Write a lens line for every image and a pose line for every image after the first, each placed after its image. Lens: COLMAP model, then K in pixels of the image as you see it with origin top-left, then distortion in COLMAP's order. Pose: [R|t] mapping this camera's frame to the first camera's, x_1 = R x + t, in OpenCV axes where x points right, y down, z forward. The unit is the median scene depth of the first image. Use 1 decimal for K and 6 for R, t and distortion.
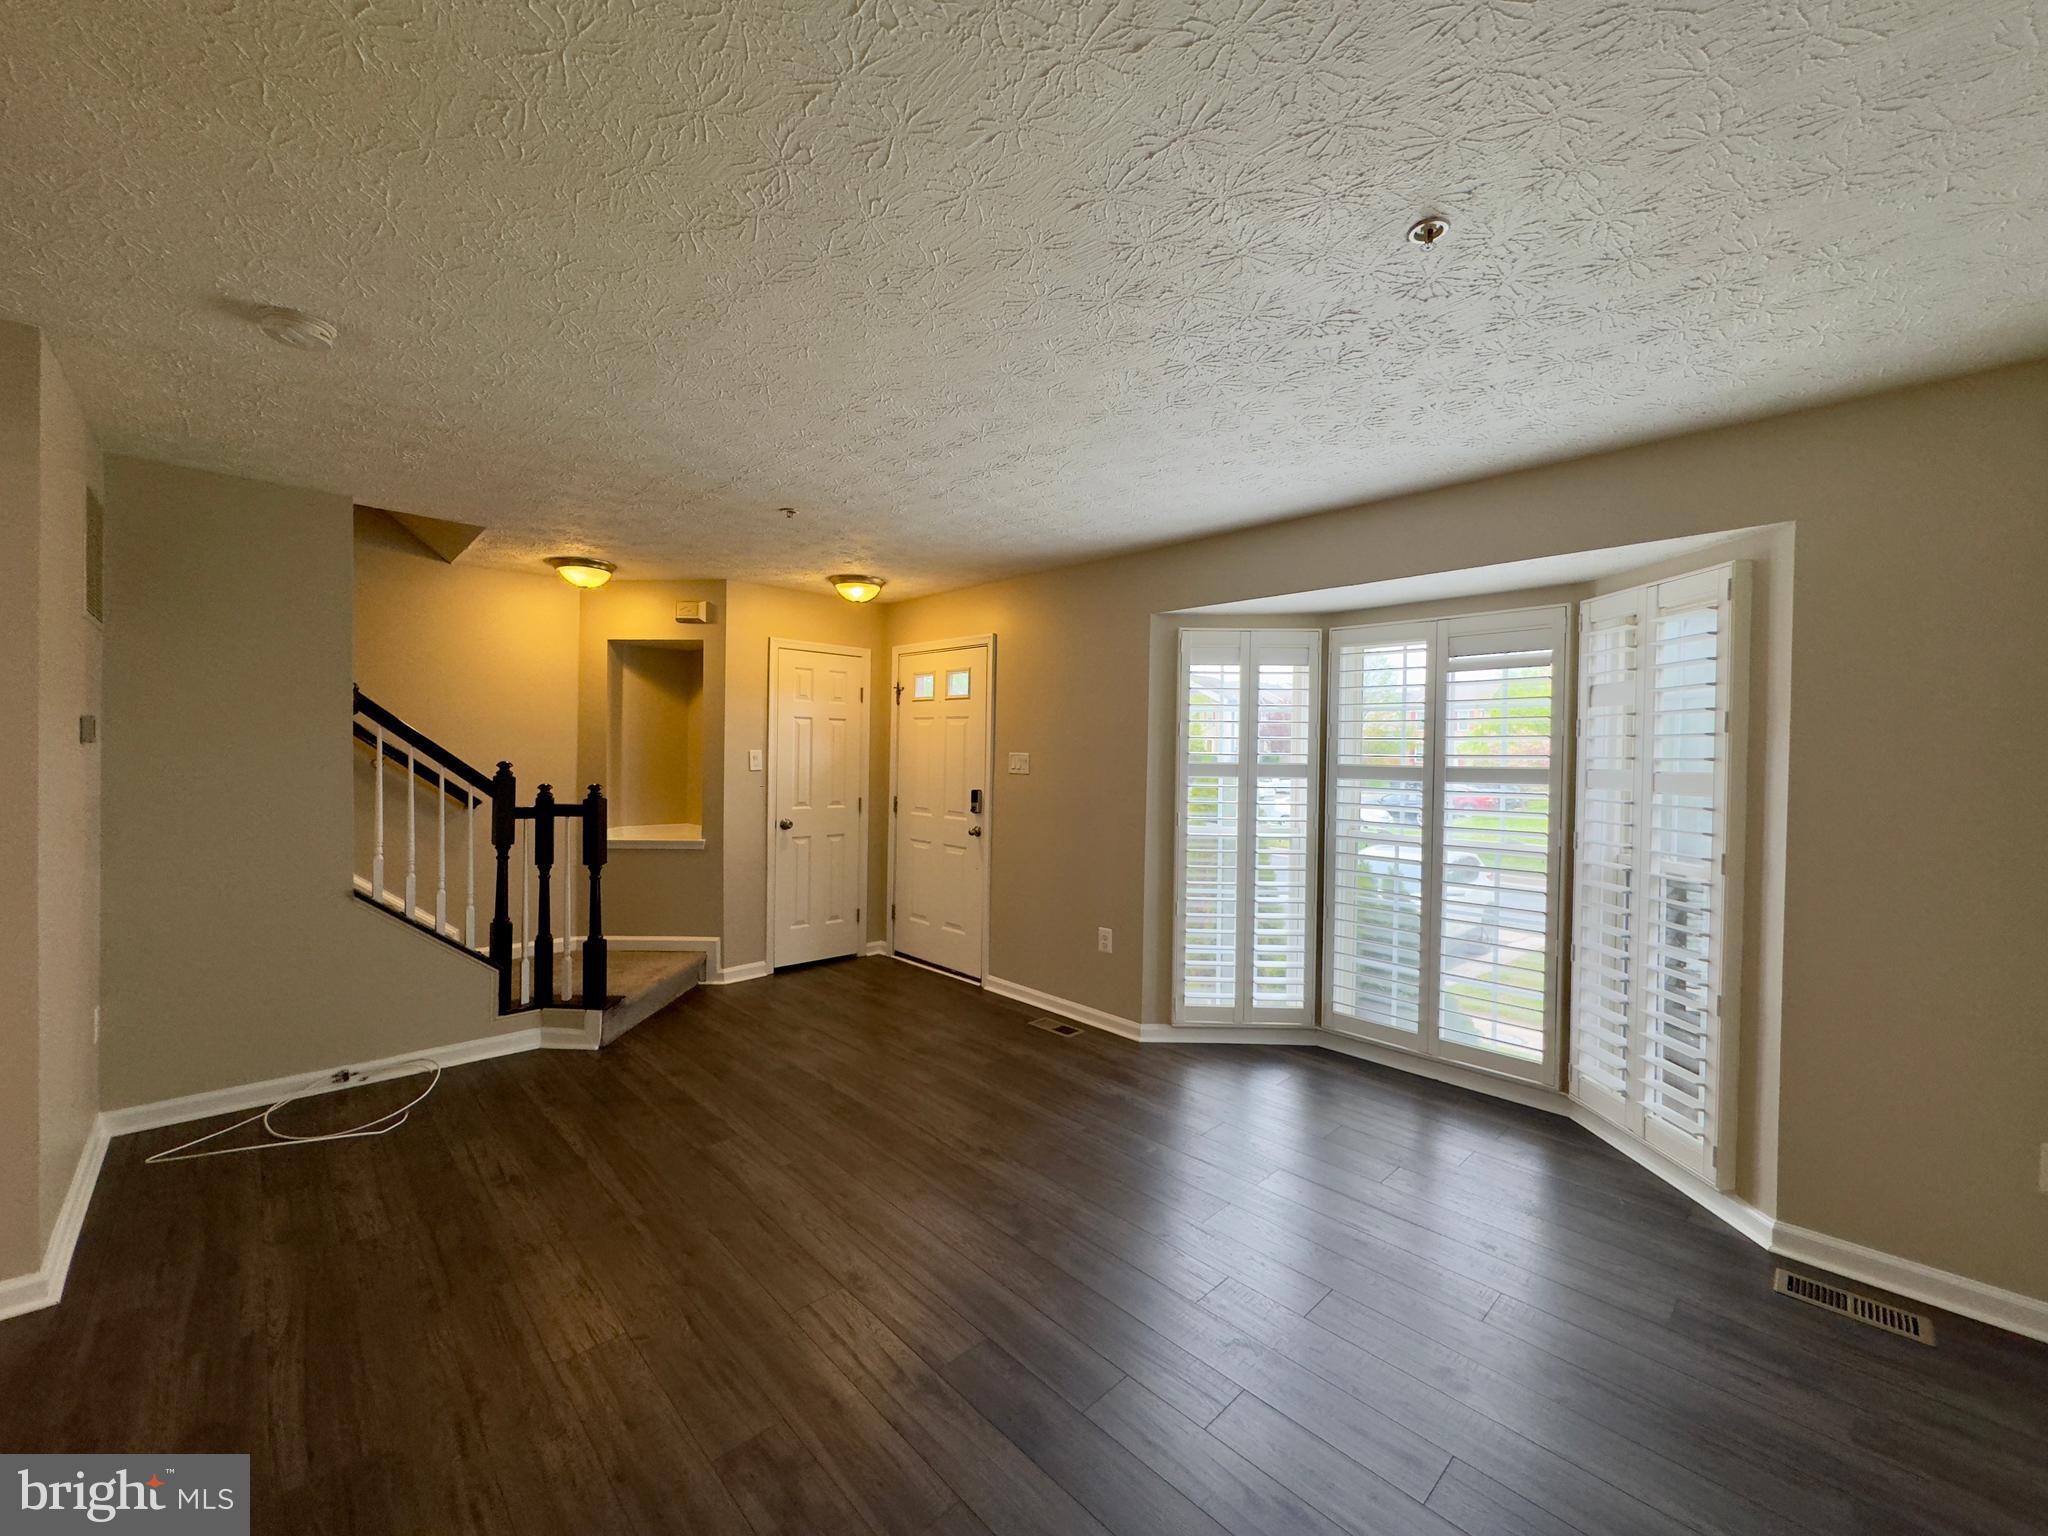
lens RADIAL K [[815.2, 0, 1025.7], [0, 815.2, 767.1], [0, 0, 1]] dist [-0.001331, -0.000001]
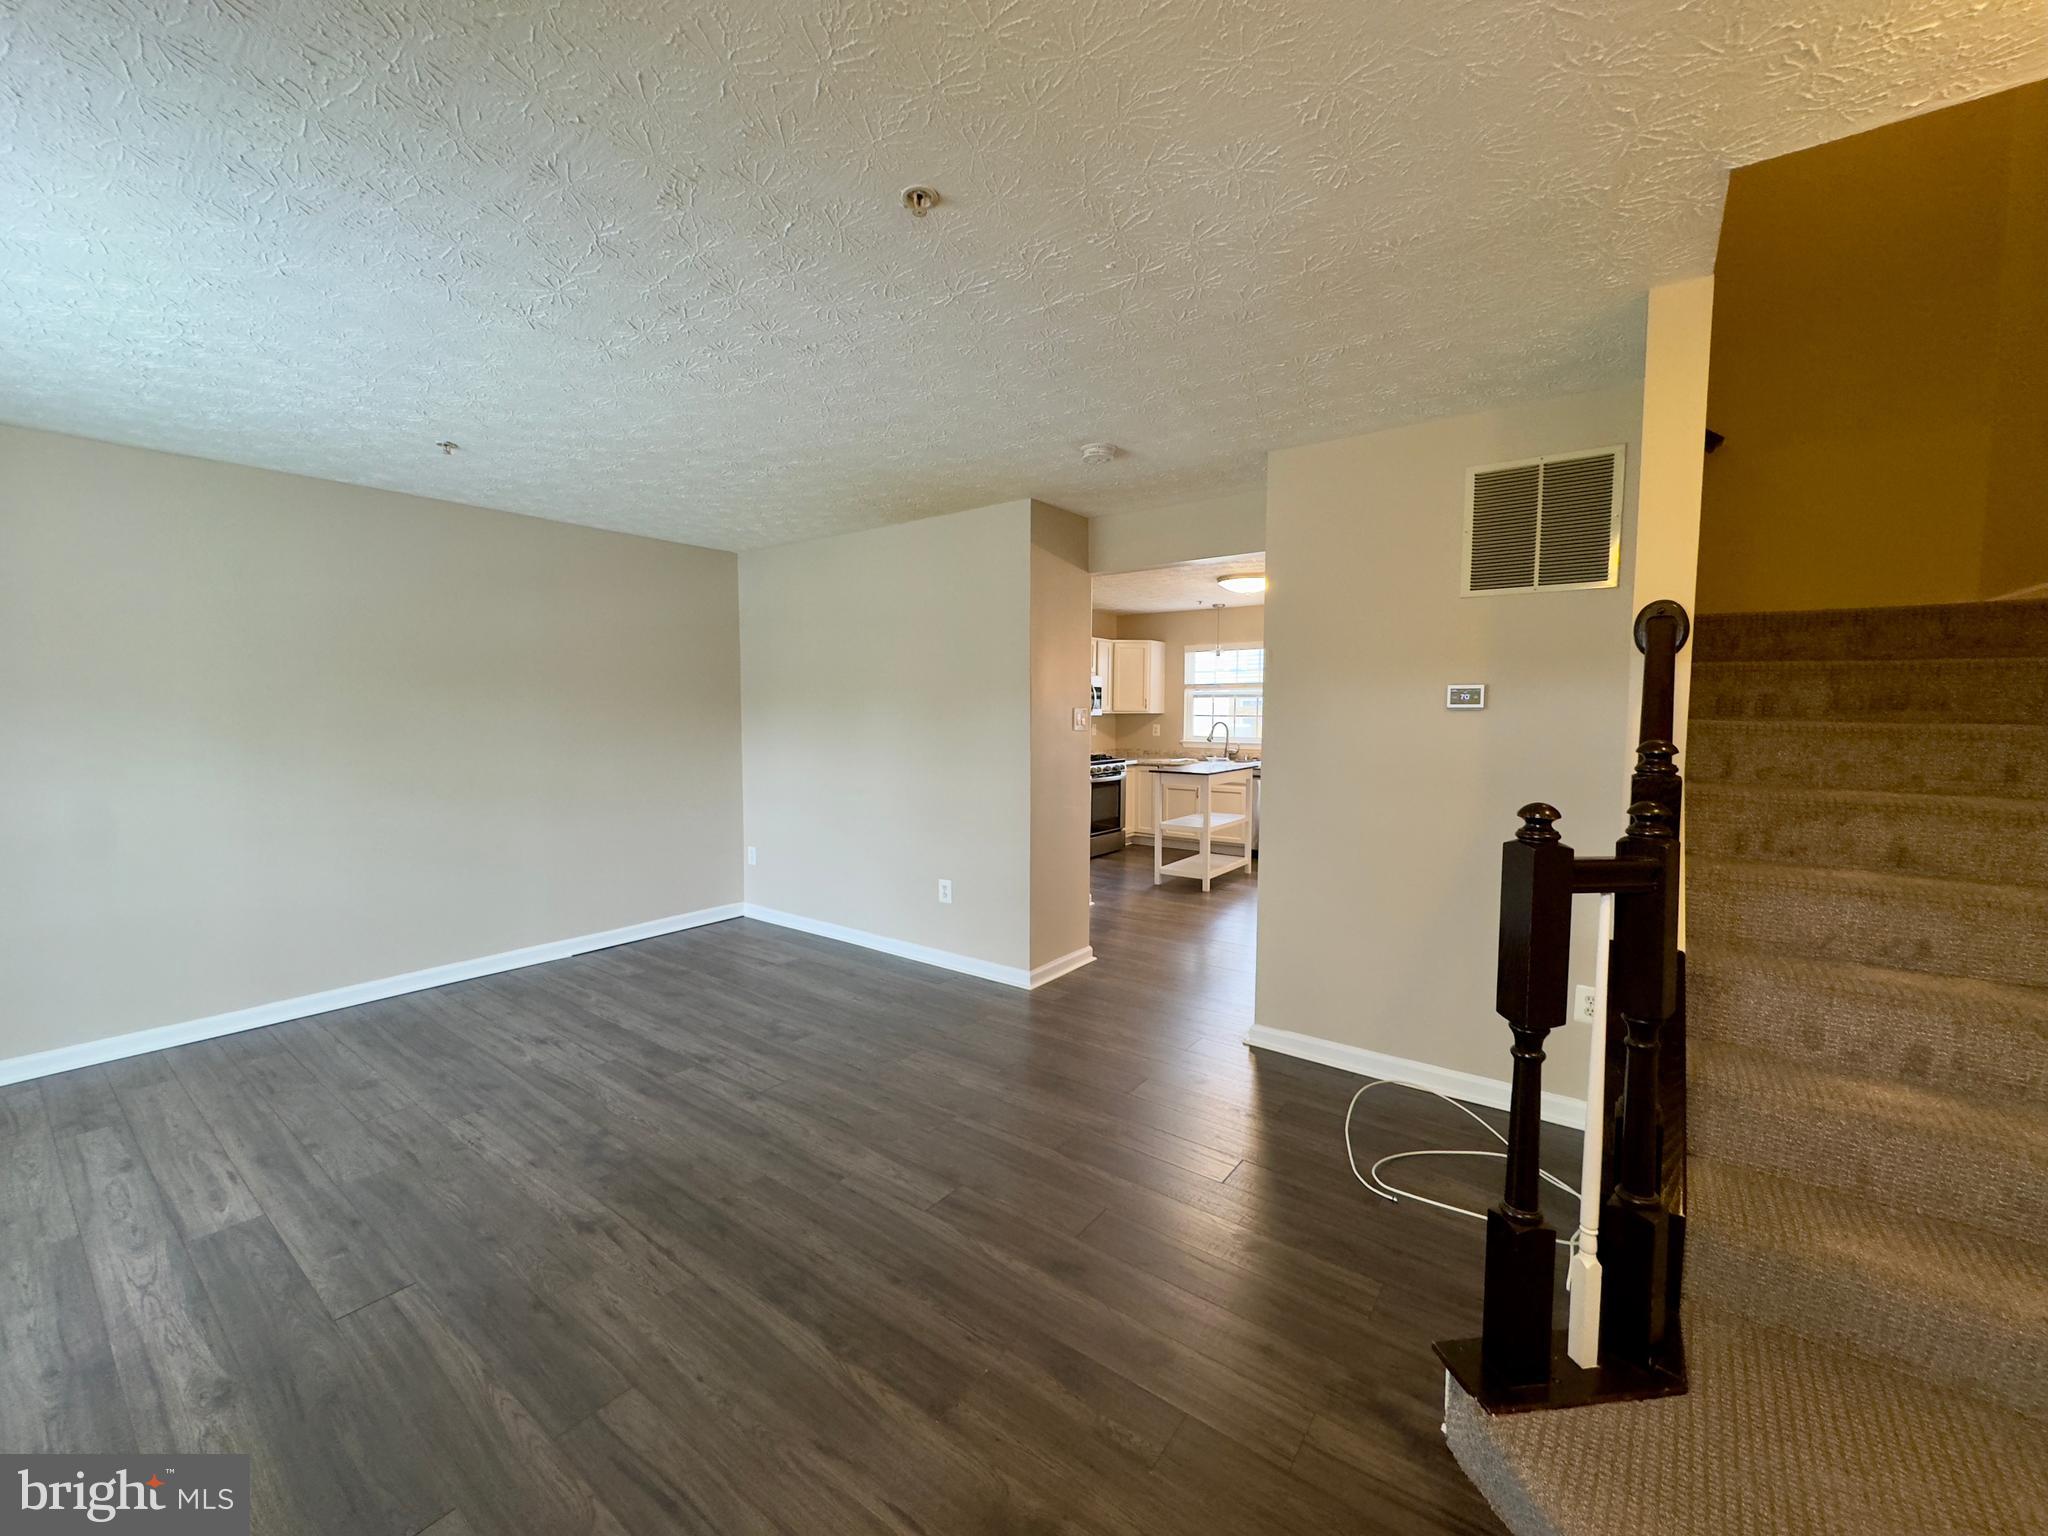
lens RADIAL K [[815.2, 0, 1023.5], [0, 815.2, 760.7], [0, 0, 1]] dist [-0.001331, -0.000001]
pose [[-0.986435, -0.010987, -0.163786, -0.330086], [-0.023021, 0.997156, 0.071757, -0.027462], [0.162532, 0.074554, -0.983883, 1.833993]]
